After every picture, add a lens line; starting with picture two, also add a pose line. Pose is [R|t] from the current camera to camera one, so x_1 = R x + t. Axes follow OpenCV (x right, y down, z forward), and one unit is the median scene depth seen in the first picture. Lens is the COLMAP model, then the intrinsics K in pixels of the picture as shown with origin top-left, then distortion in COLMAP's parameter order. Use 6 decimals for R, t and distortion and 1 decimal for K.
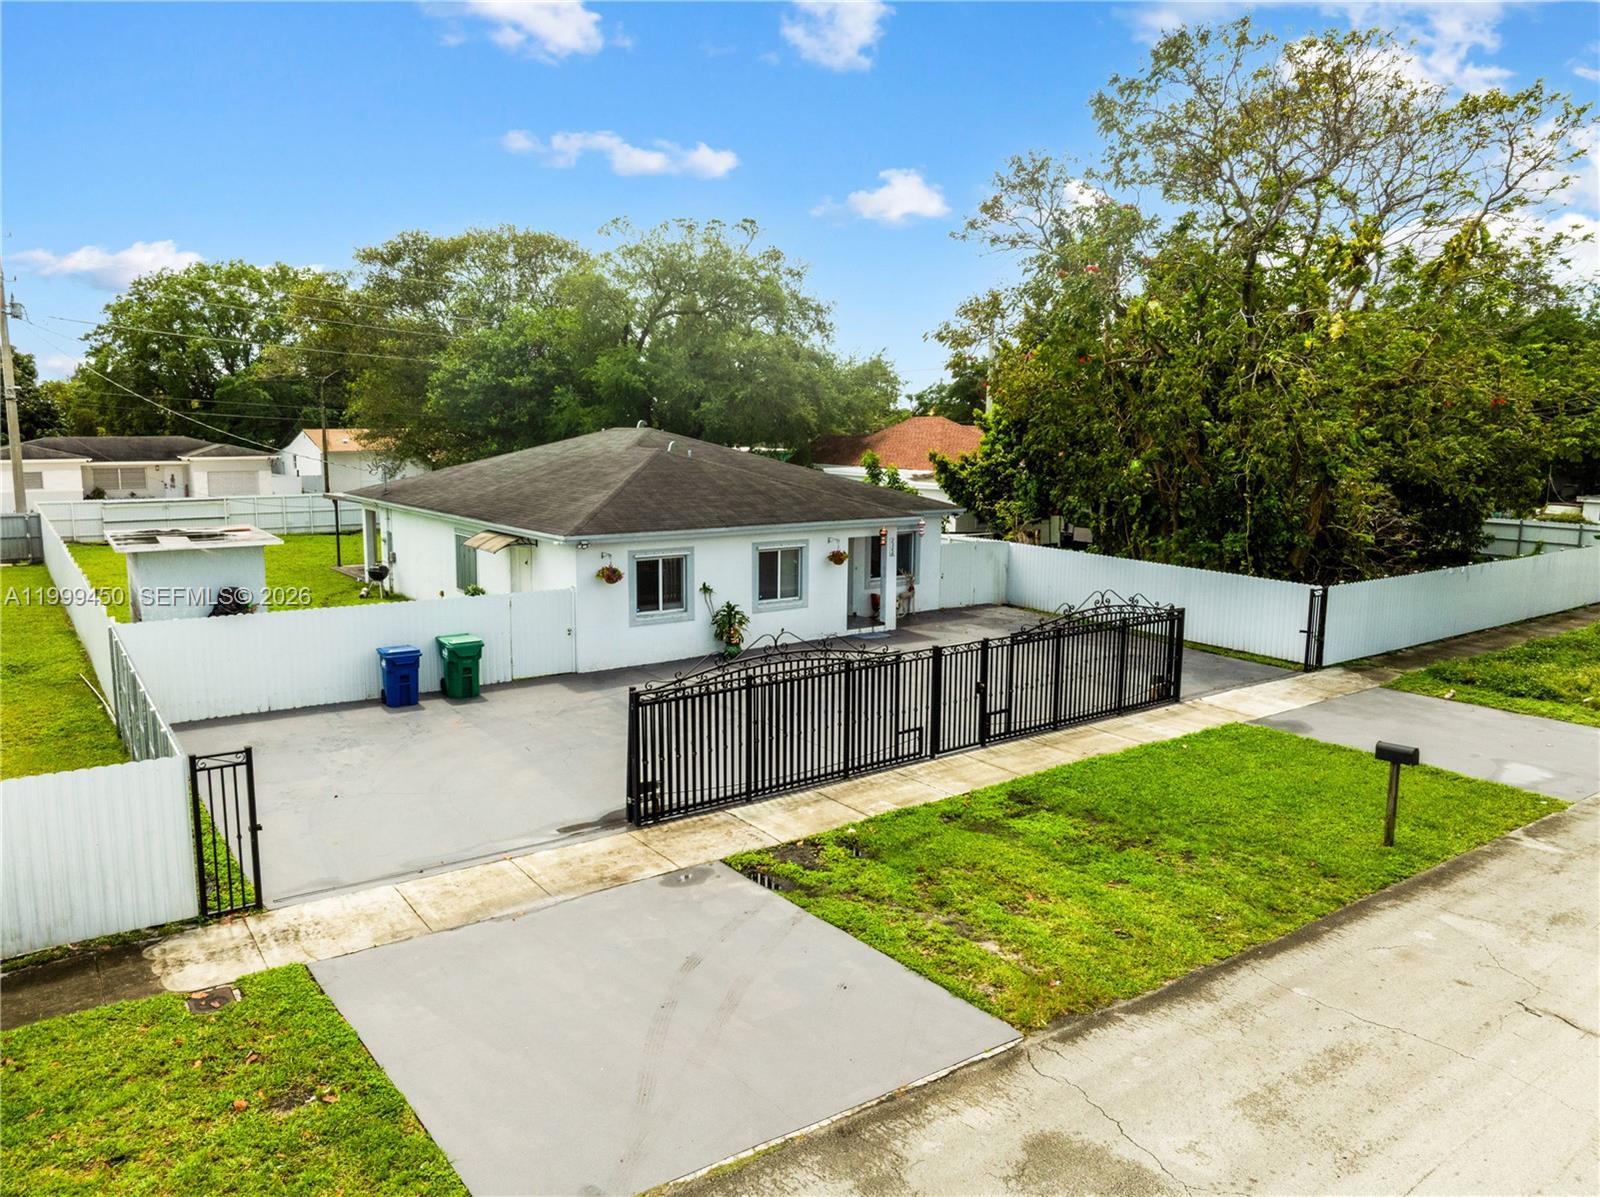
lens RADIAL K [[1130.4, 0, 800.0], [0, 1130.4, 598.5], [0, 0, 1]] dist [-0.038372, 0.001091]
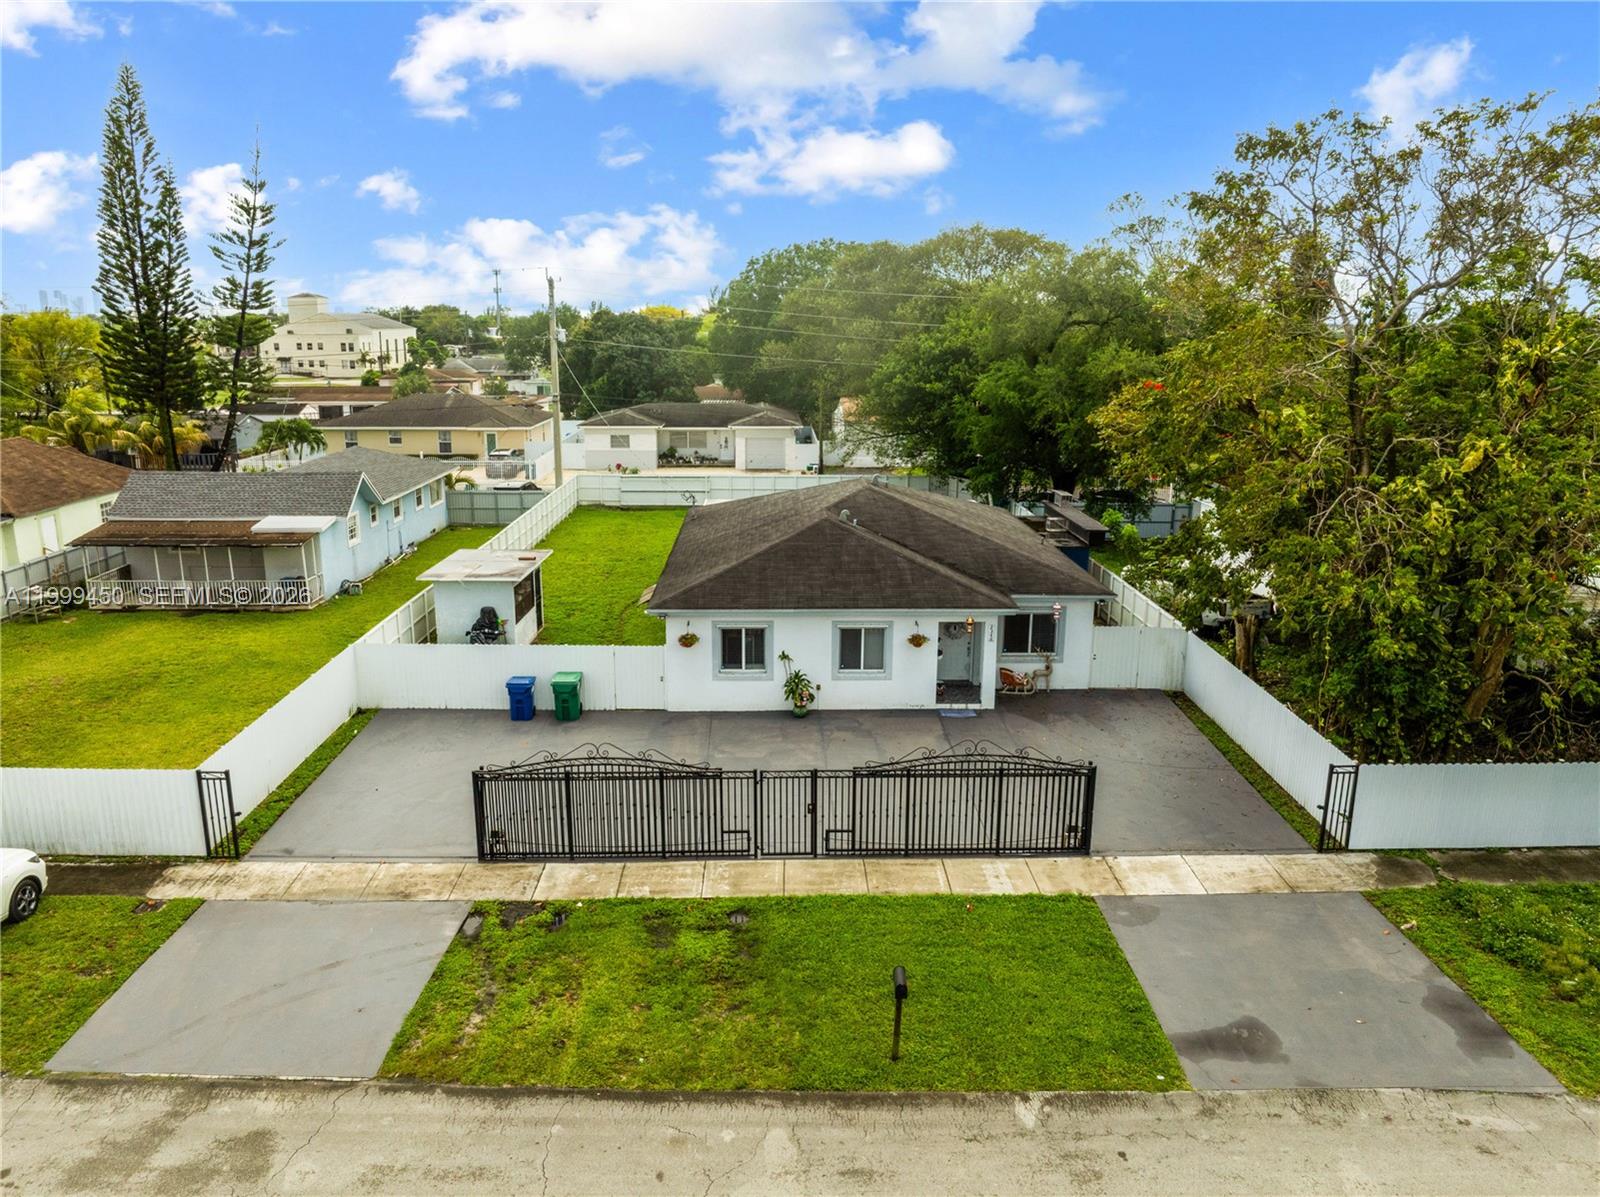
lens RADIAL K [[1130.4, 0, 800.0], [0, 1130.4, 598.5], [0, 0, 1]] dist [-0.038372, 0.001091]
pose [[0.821009, 0.131771, -0.555500, 0.843575], [-0.086998, 0.990512, 0.106381, -0.284457], [0.564247, -0.039012, 0.824684, 0.040837]]
